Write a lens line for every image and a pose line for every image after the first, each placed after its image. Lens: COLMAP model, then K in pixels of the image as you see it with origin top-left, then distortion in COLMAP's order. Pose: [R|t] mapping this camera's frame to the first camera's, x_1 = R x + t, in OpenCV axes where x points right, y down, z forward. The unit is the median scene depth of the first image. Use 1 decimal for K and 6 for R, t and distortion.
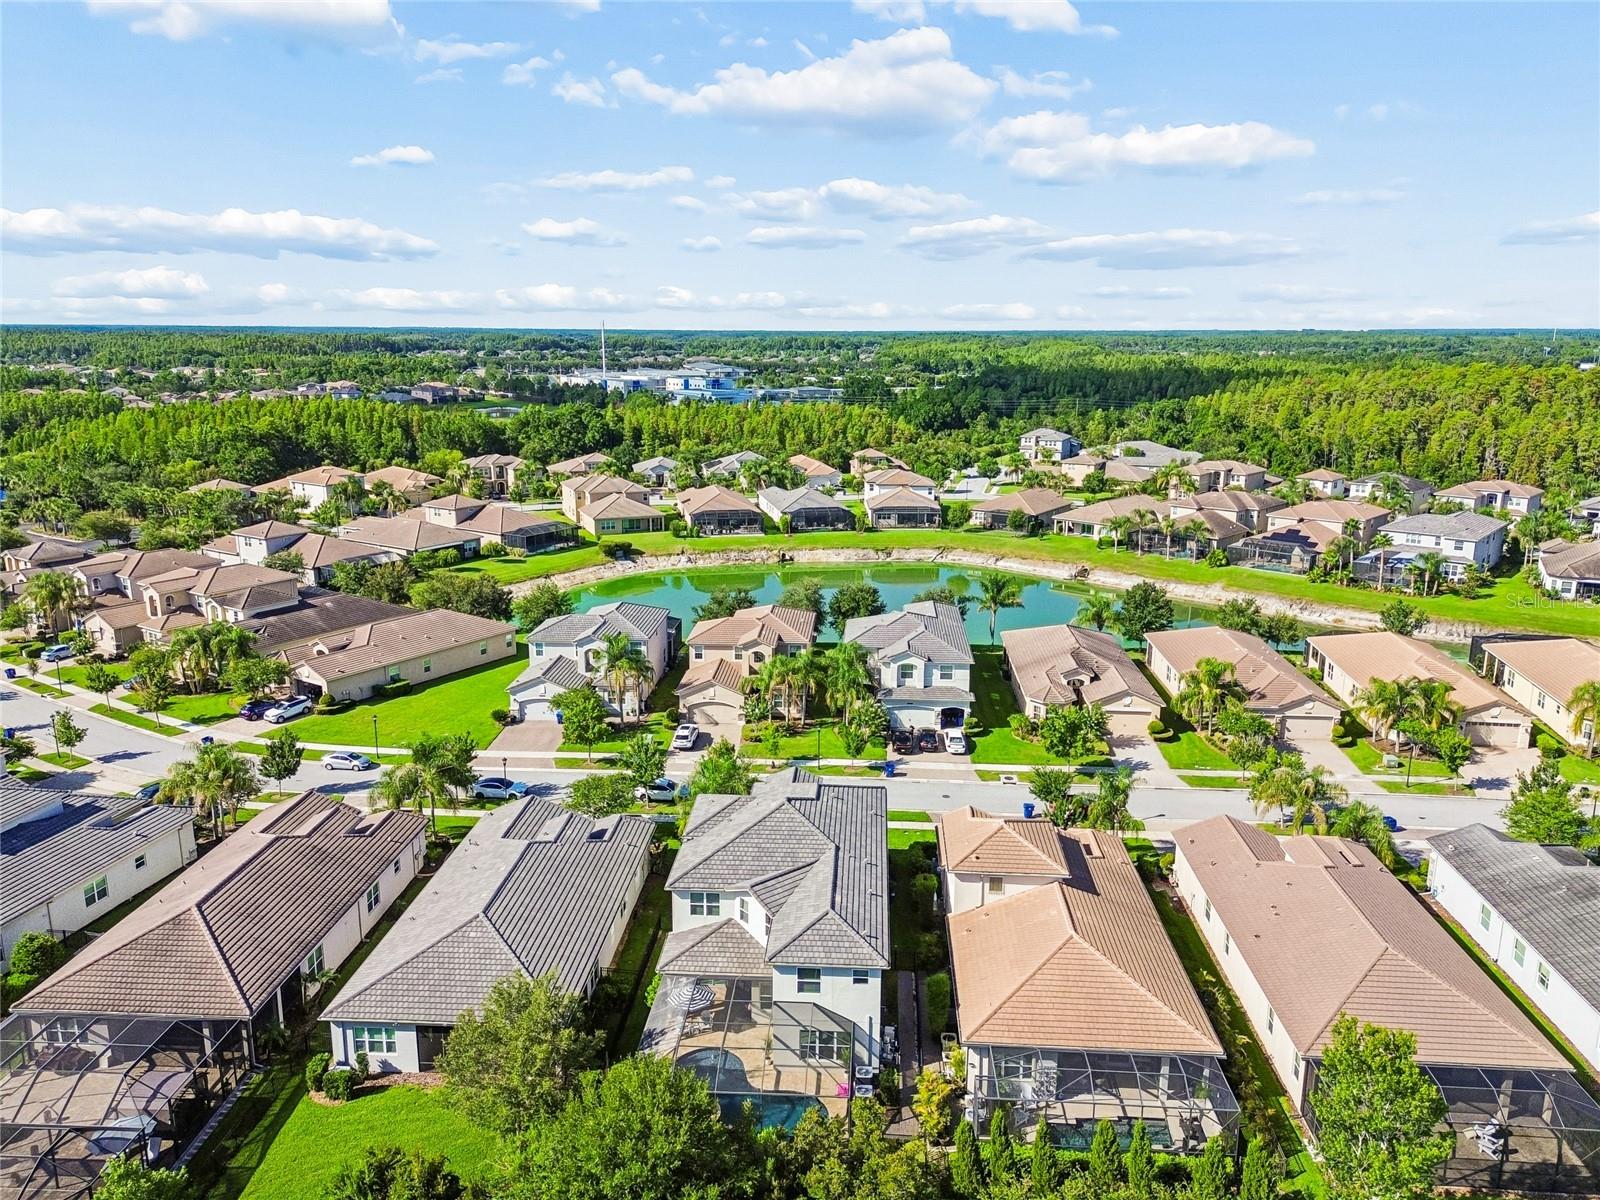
lens RADIAL K [[1167.4, 0, 800.0], [0, 1167.4, 600.0], [0, 0, 1]] dist [0.093931, -0.086524]
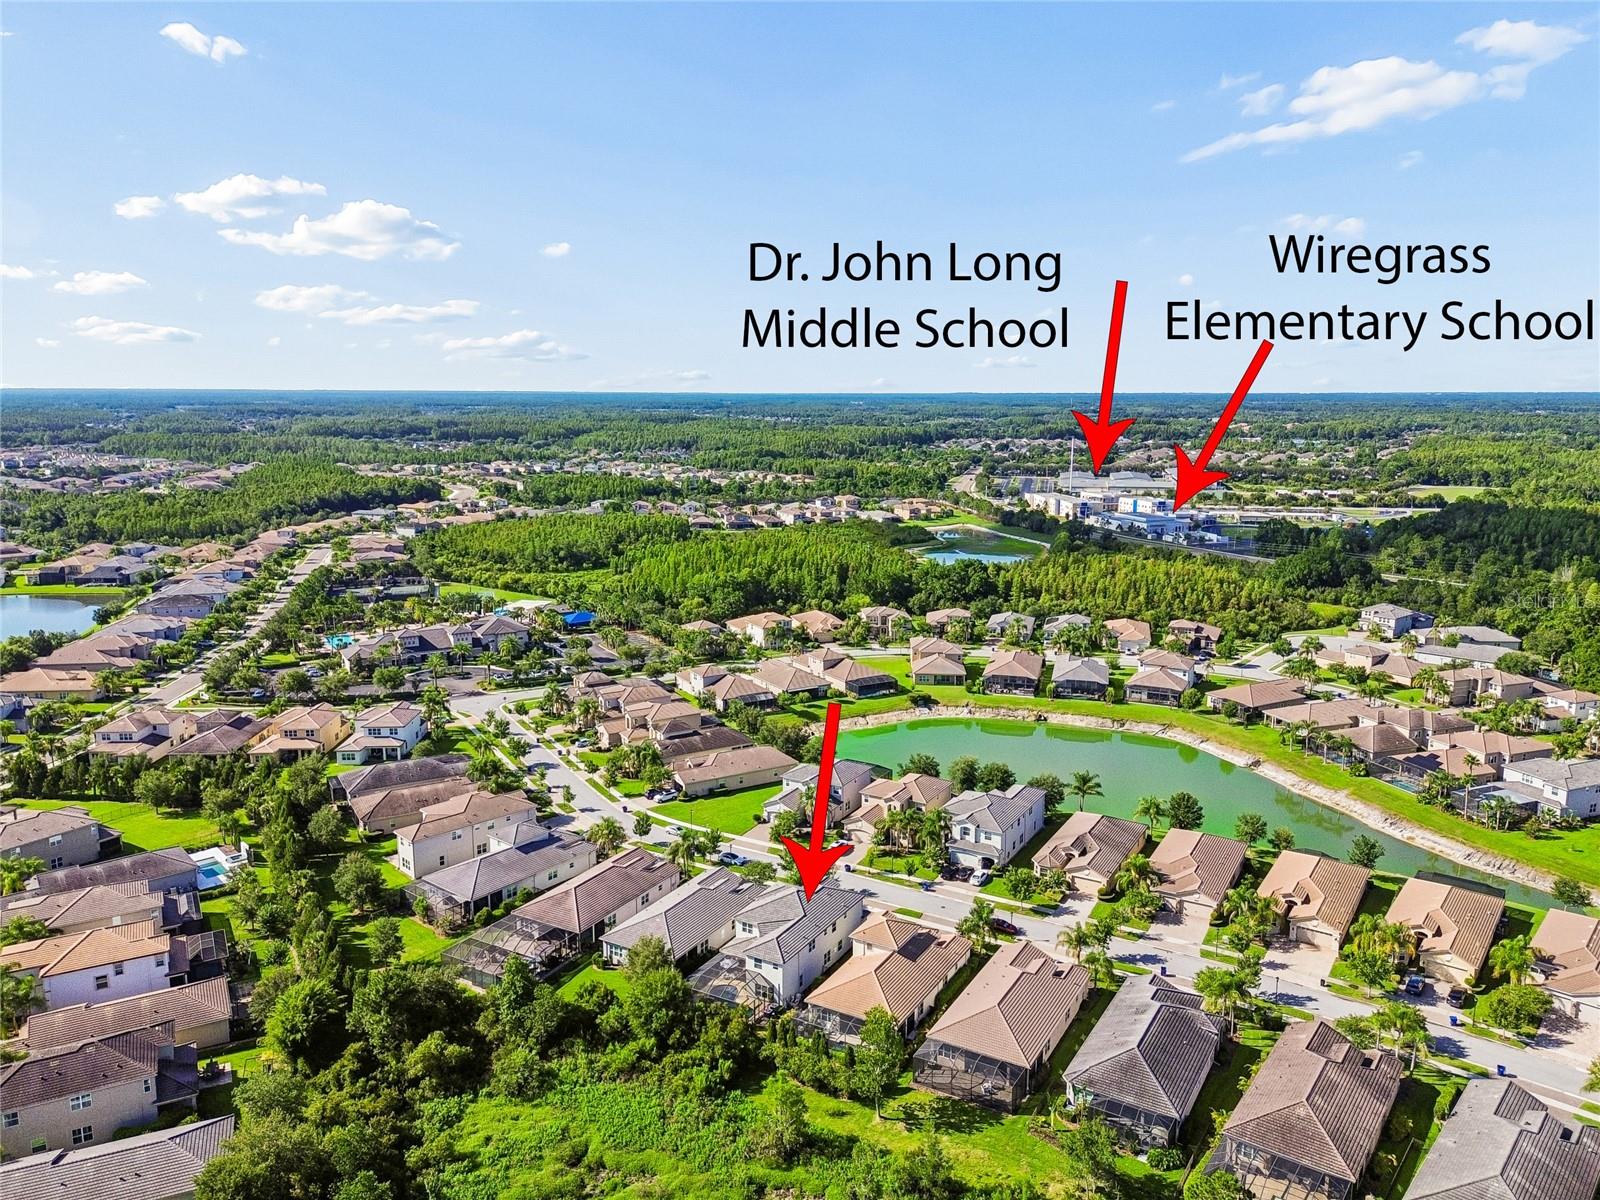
lens RADIAL K [[1167.4, 0, 800.0], [0, 1167.4, 600.0], [0, 0, 1]] dist [0.093931, -0.086524]
pose [[0.896772, 0.079588, -0.435277, 0.584961], [-0.099100, 0.994828, -0.022270, -0.209871], [0.431253, 0.063107, 0.900021, -0.663827]]
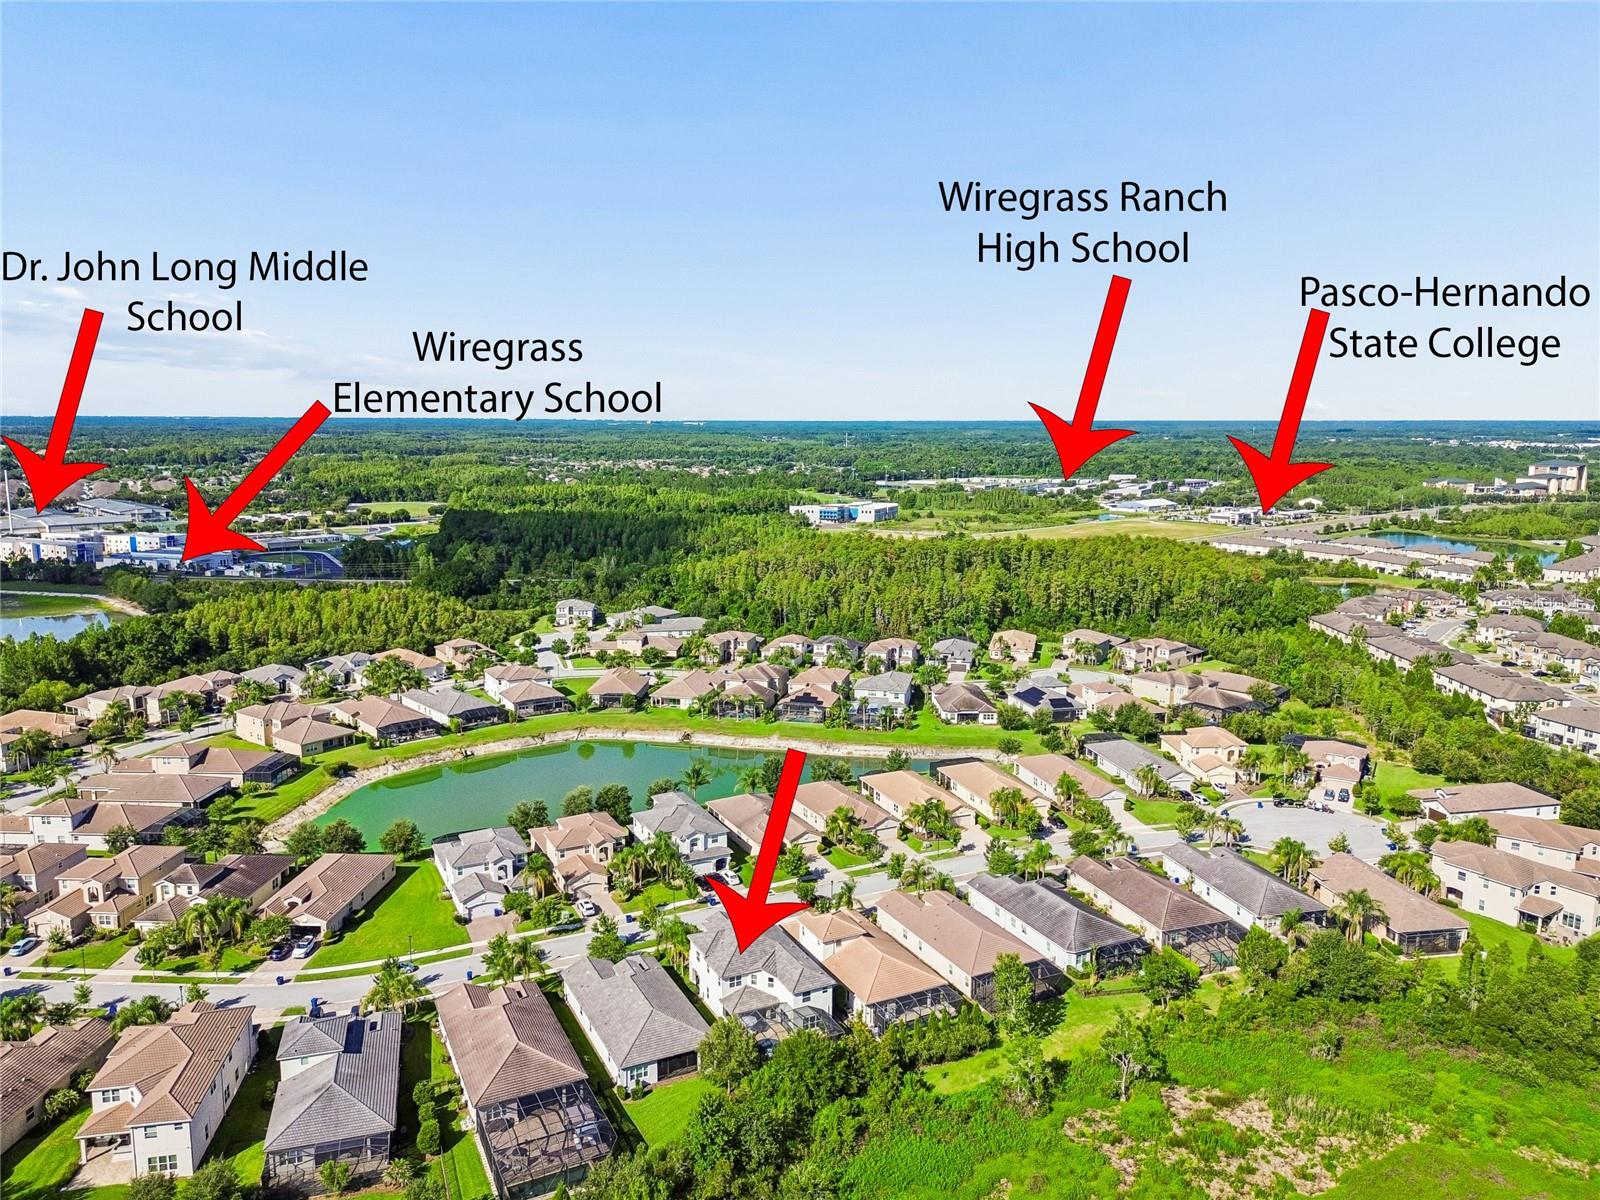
lens RADIAL K [[1167.4, 0, 800.0], [0, 1167.4, 600.0], [0, 0, 1]] dist [0.093931, -0.086524]
pose [[0.864670, -0.082318, 0.495550, -0.605111], [0.114048, 0.992891, -0.034065, -0.219069], [-0.489223, 0.085971, 0.867911, -0.629867]]
